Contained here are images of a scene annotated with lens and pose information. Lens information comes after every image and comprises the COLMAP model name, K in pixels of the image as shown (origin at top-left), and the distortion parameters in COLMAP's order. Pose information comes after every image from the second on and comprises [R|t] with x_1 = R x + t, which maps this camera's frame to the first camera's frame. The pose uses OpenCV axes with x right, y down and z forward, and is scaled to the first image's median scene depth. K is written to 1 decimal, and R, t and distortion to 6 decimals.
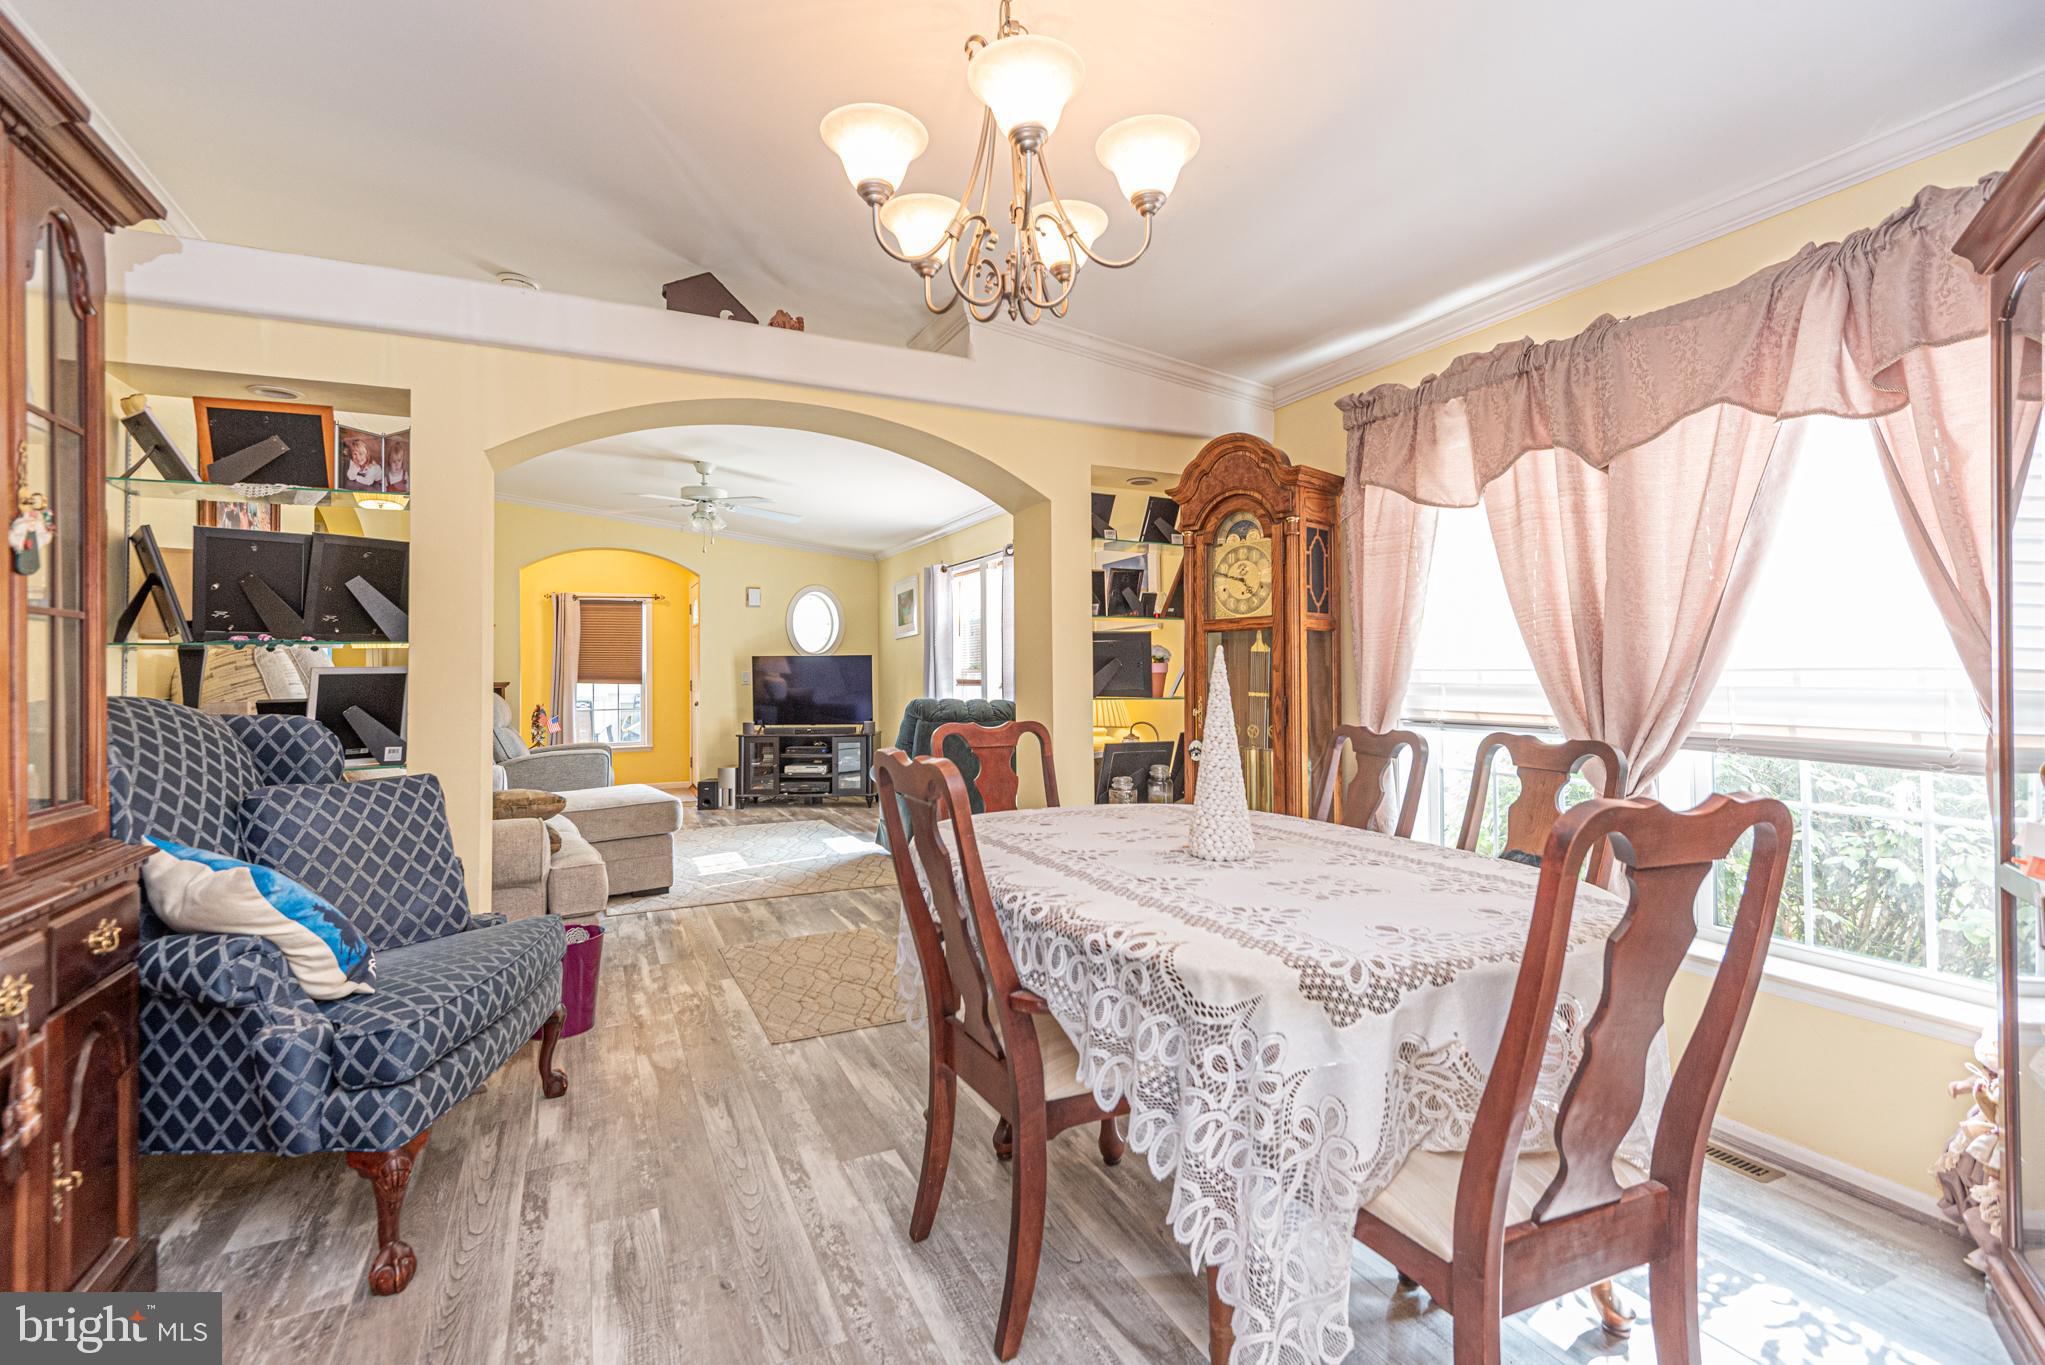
lens RADIAL K [[947.1, 0, 1039.6], [0, 947.1, 662.2], [0, 0, 1]] dist [0.028300, -0.009343]
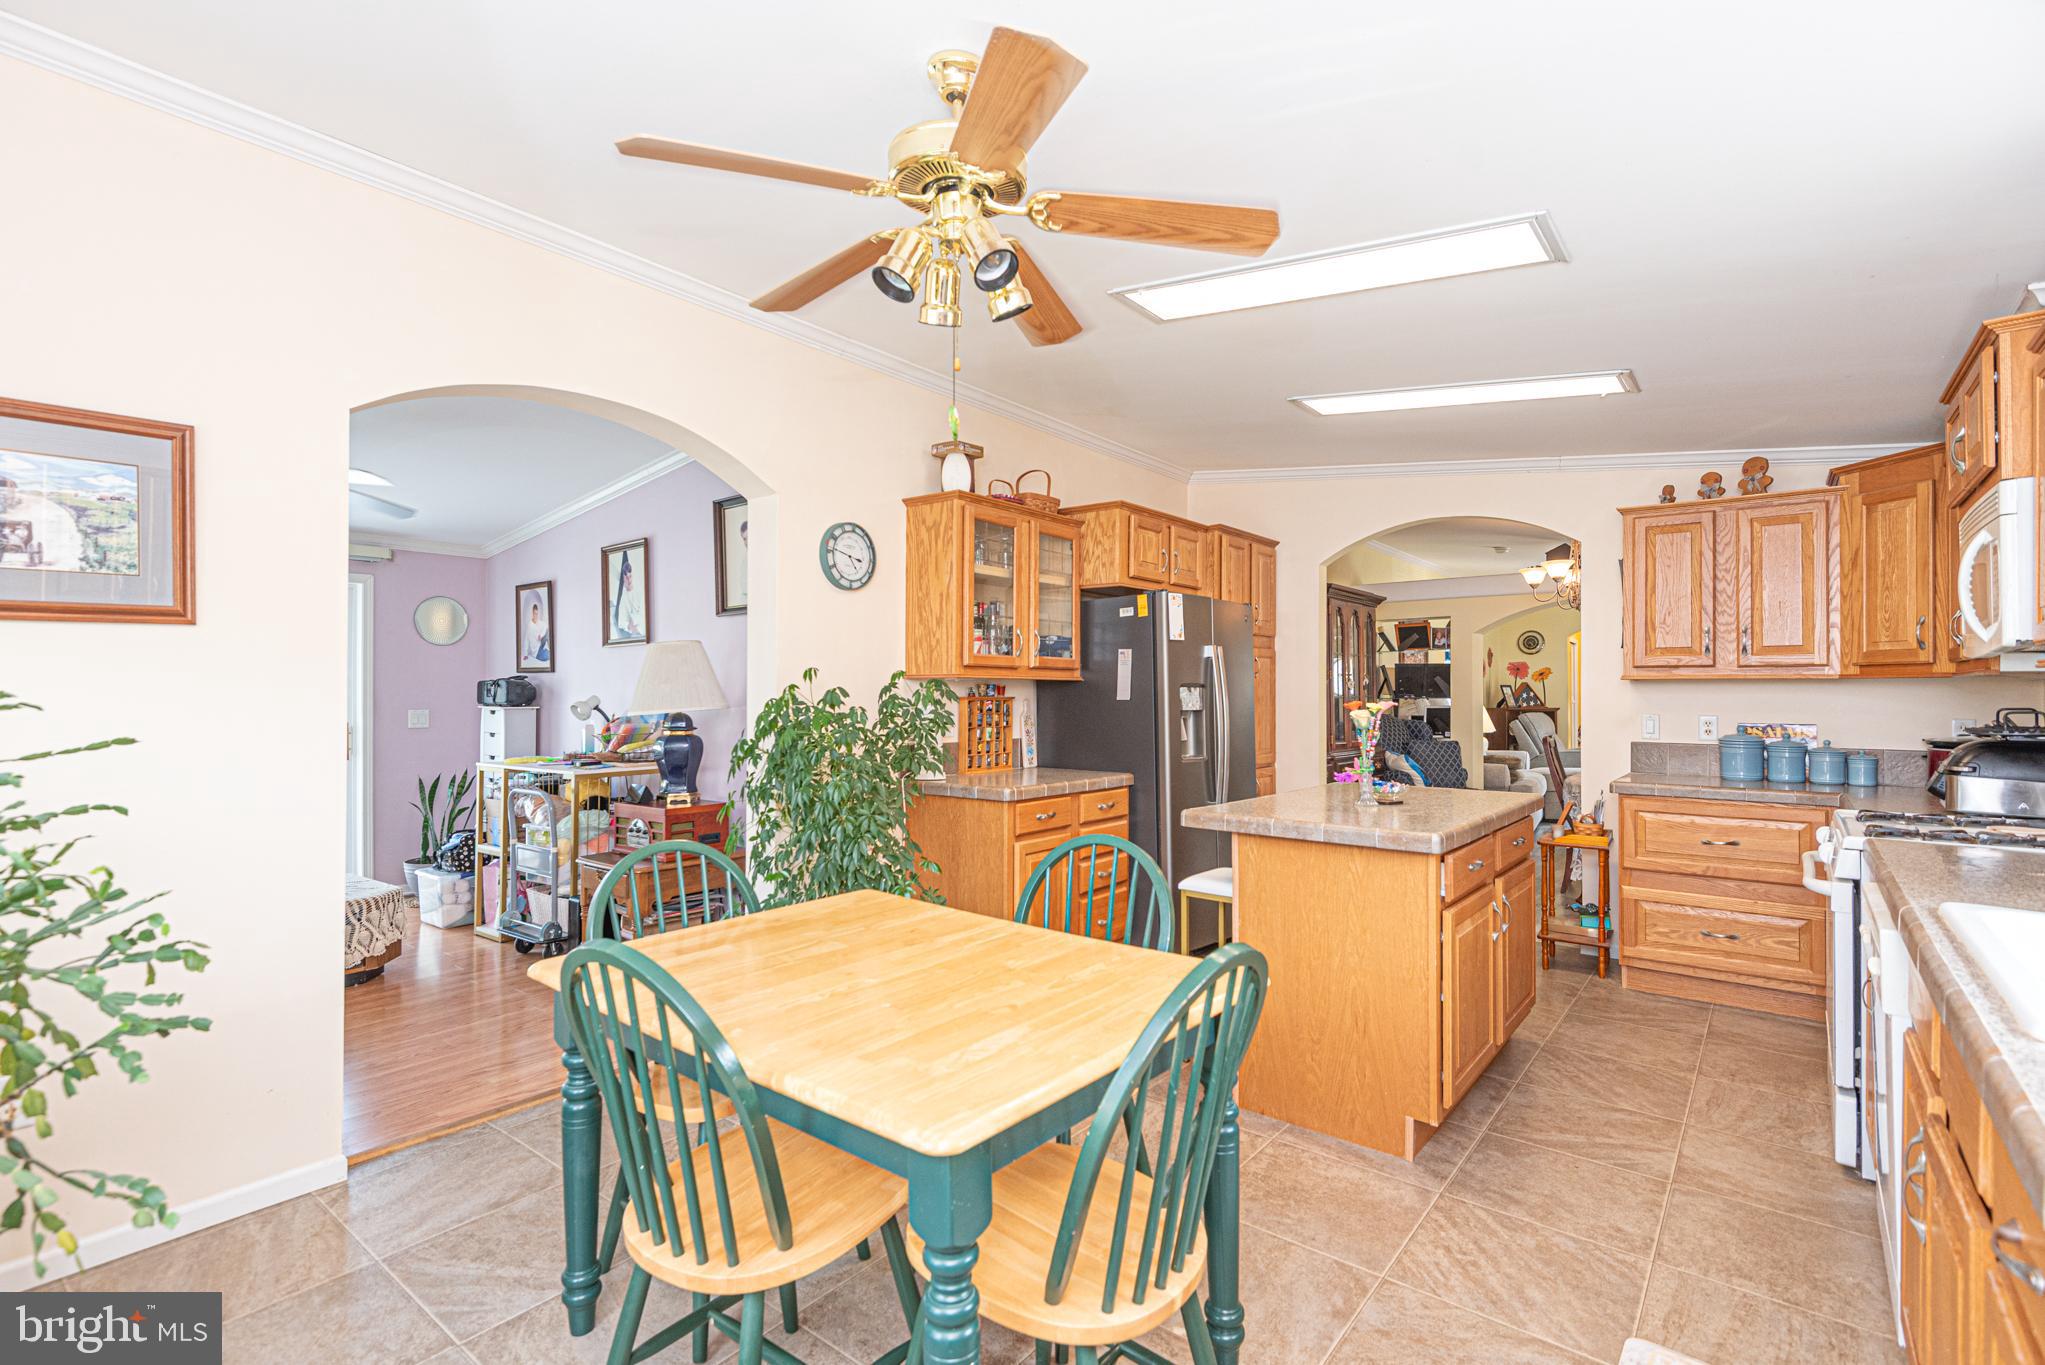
lens RADIAL K [[947.1, 0, 991.0], [0, 947.1, 687.2], [0, 0, 1]] dist [0.028300, -0.009343]
pose [[0.411673, -0.006015, -0.911312, 1.527814], [0.010779, 0.999940, -0.001731, -0.065273], [0.911268, -0.009110, 0.411713, -1.613563]]
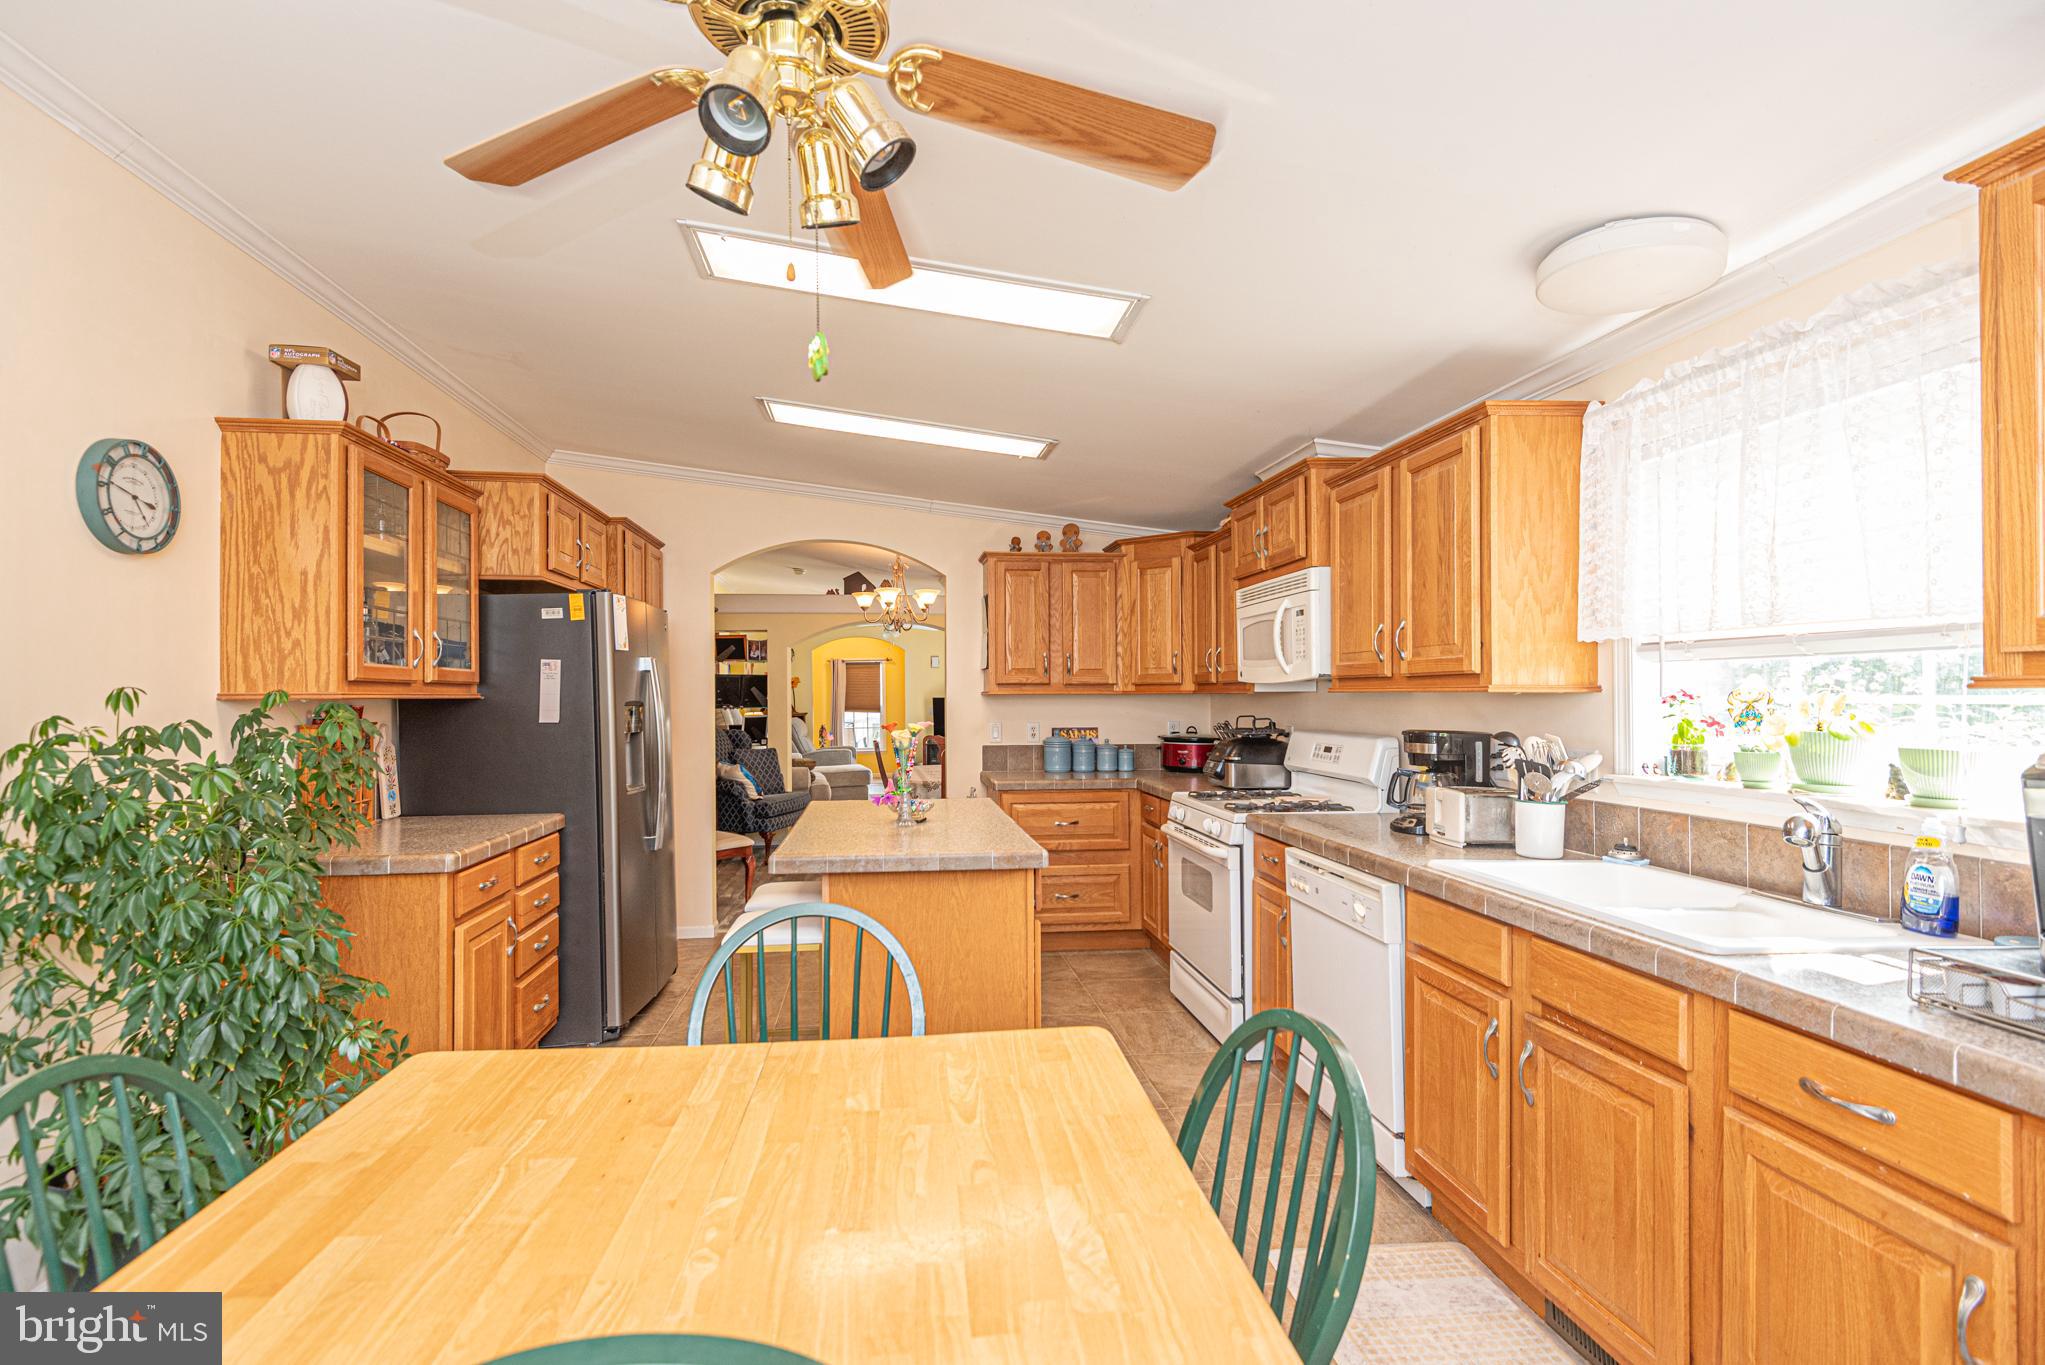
lens RADIAL K [[947.1, 0, 986.3], [0, 947.1, 692.2], [0, 0, 1]] dist [0.028300, -0.009343]
pose [[0.942355, -0.008775, -0.334500, 1.118091], [0.012712, 0.999873, 0.009584, -0.093190], [0.334374, -0.013284, 0.942347, -1.786080]]
